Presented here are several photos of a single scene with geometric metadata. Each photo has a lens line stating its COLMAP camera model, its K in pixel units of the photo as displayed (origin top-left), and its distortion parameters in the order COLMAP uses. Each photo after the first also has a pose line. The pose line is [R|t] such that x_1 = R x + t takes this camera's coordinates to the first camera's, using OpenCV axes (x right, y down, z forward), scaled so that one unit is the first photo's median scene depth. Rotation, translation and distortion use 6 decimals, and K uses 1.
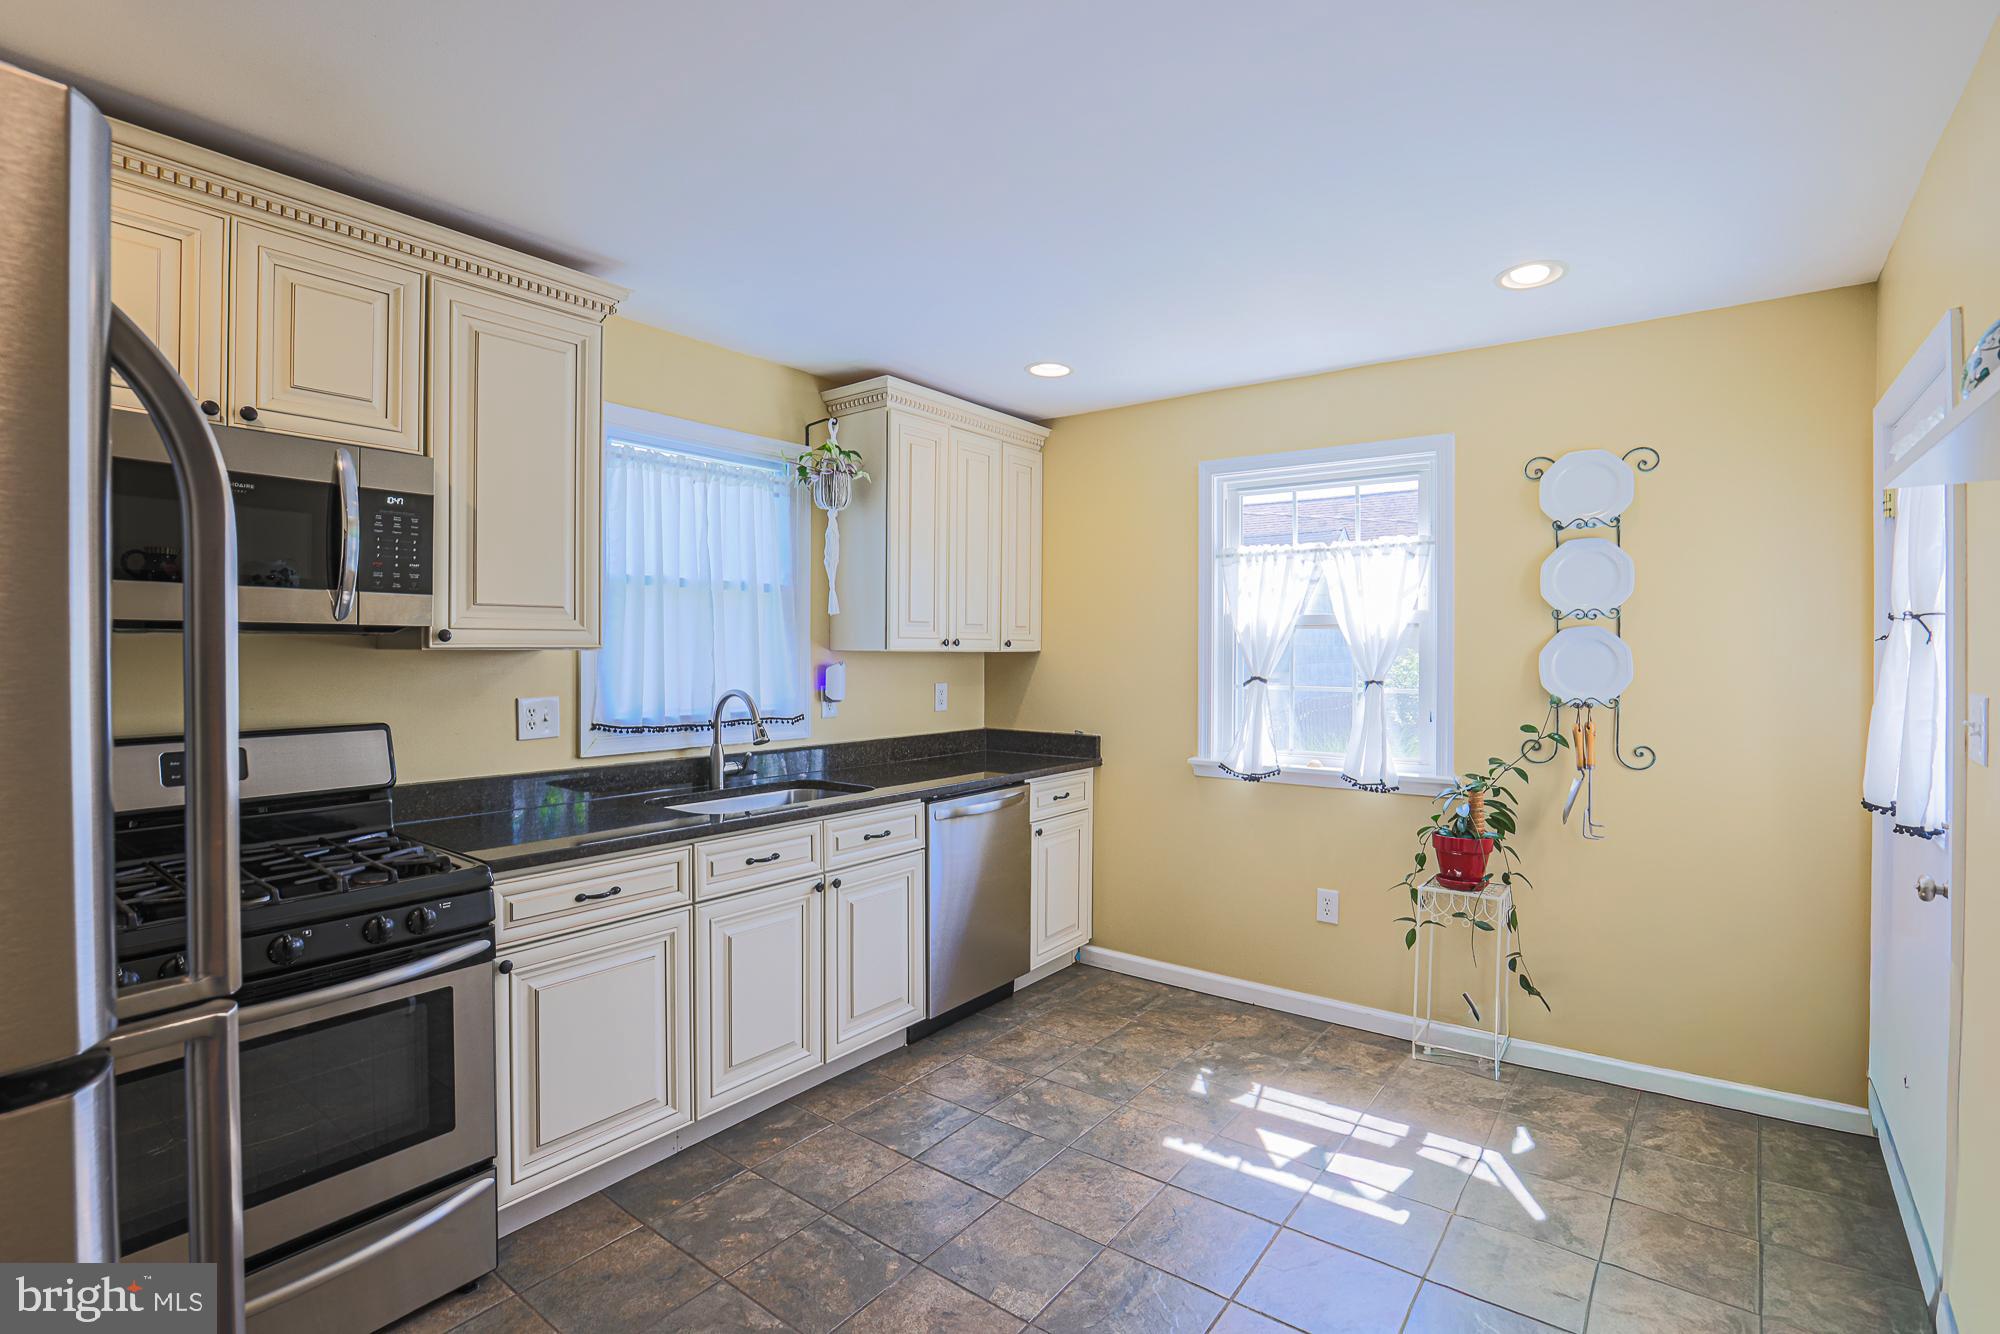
lens RADIAL K [[931.2, 0, 1000.0], [0, 931.2, 667.0], [0, 0, 1]] dist [-0.054687, 0.026232]
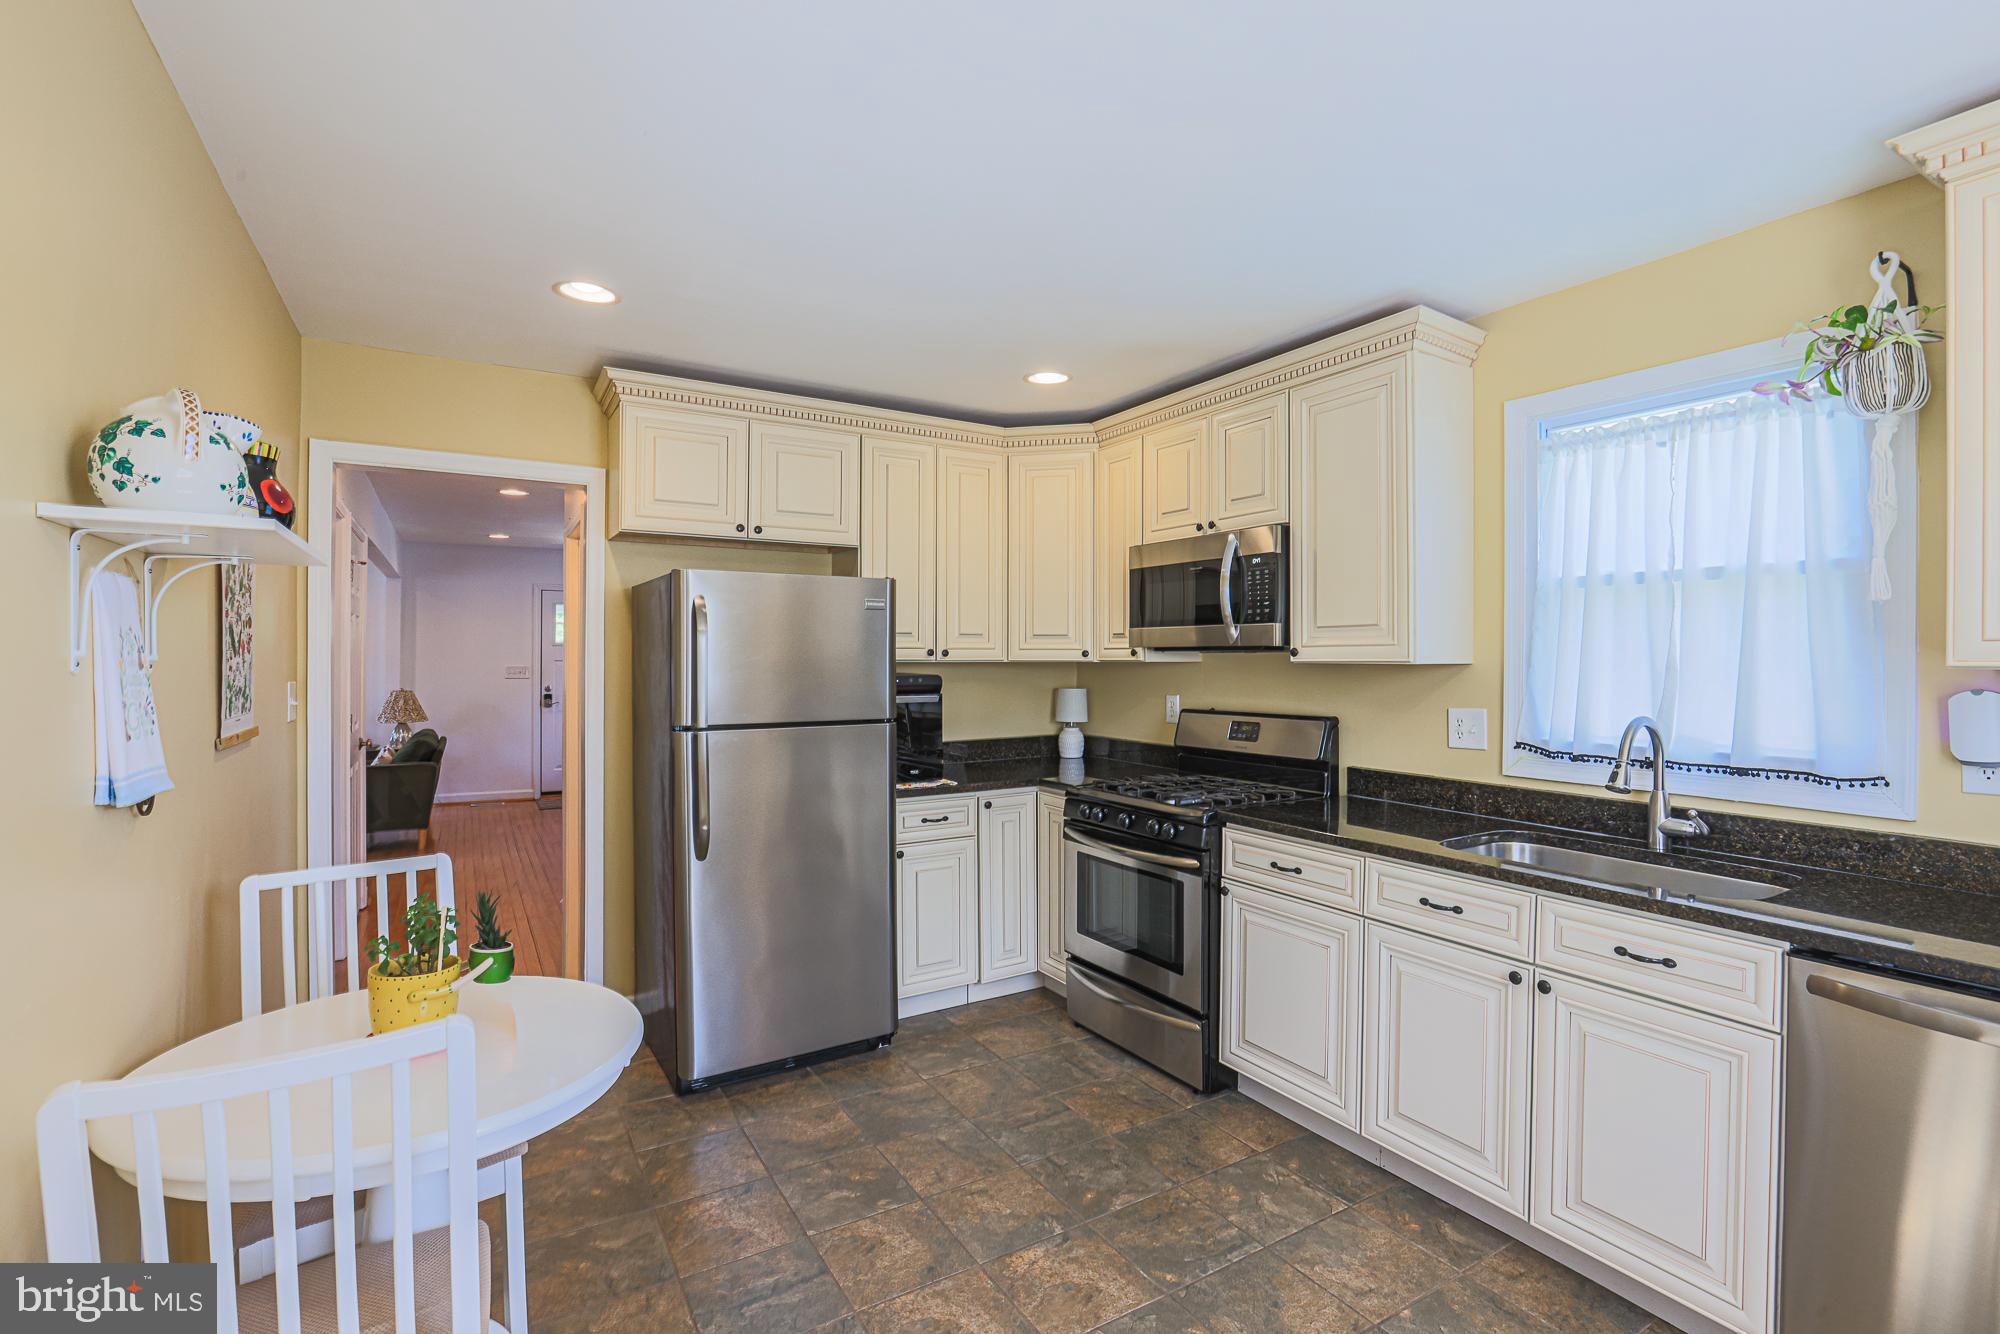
lens RADIAL K [[955.7, 0, 1000.0], [0, 955.7, 667.0], [0, 0, 1]] dist [-0.080497, 0.028545]
pose [[-0.395885, 0.001352, -0.918299, 0.715526], [-0.022116, 0.999695, 0.011006, -0.014966], [0.918034, 0.024666, -0.395734, 0.978880]]
